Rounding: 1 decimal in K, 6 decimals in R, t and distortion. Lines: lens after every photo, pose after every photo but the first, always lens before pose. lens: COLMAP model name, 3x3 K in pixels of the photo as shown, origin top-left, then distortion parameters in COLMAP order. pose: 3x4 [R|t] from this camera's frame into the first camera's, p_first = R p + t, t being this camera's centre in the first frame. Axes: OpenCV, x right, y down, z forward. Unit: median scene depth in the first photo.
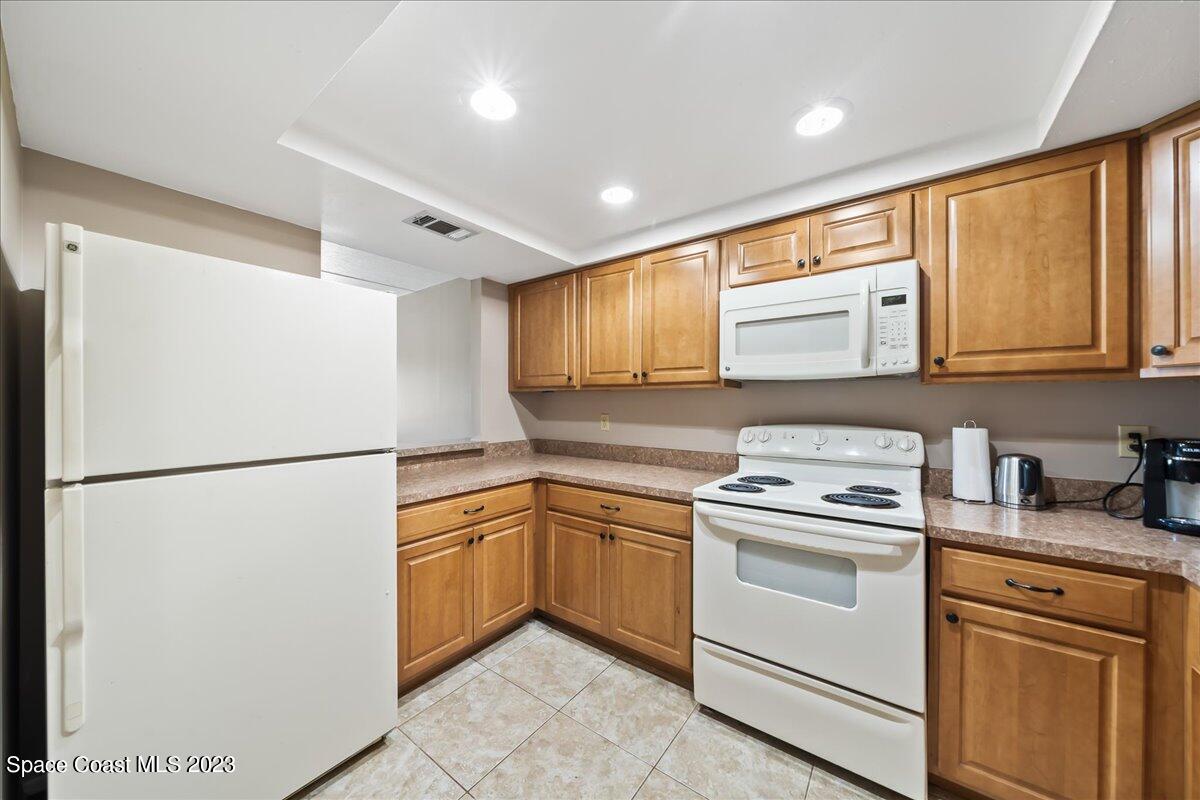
lens RADIAL K [[410.5, 0, 595.9], [0, 410.5, 401.8], [0, 0, 1]] dist [-0.001573, 0.000067]
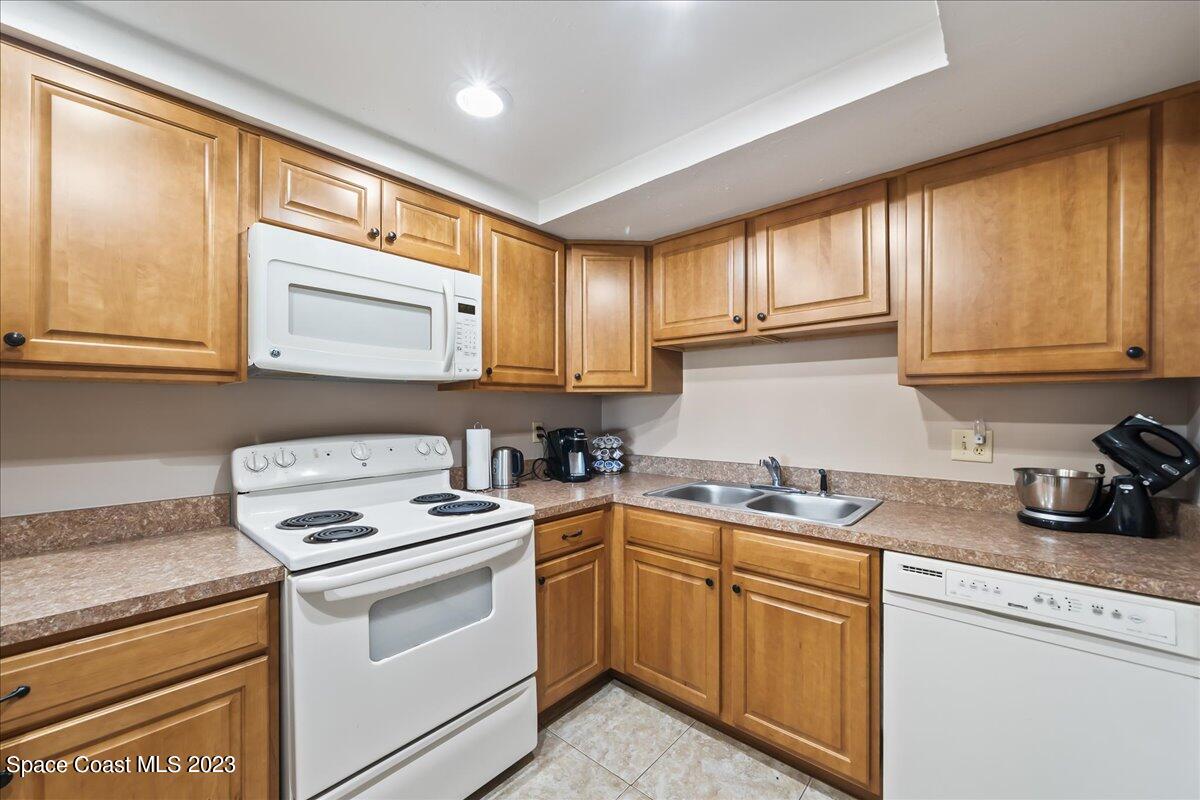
lens RADIAL K [[477.3, 0, 594.7], [0, 477.3, 406.5], [0, 0, 1]] dist [0.001157, -0.000170]
pose [[0.080457, 0.000030, 0.996758, -0.440123], [0.000407, 1.000000, -0.000063, -0.000656], [-0.996758, 0.000411, 0.080457, 0.568838]]
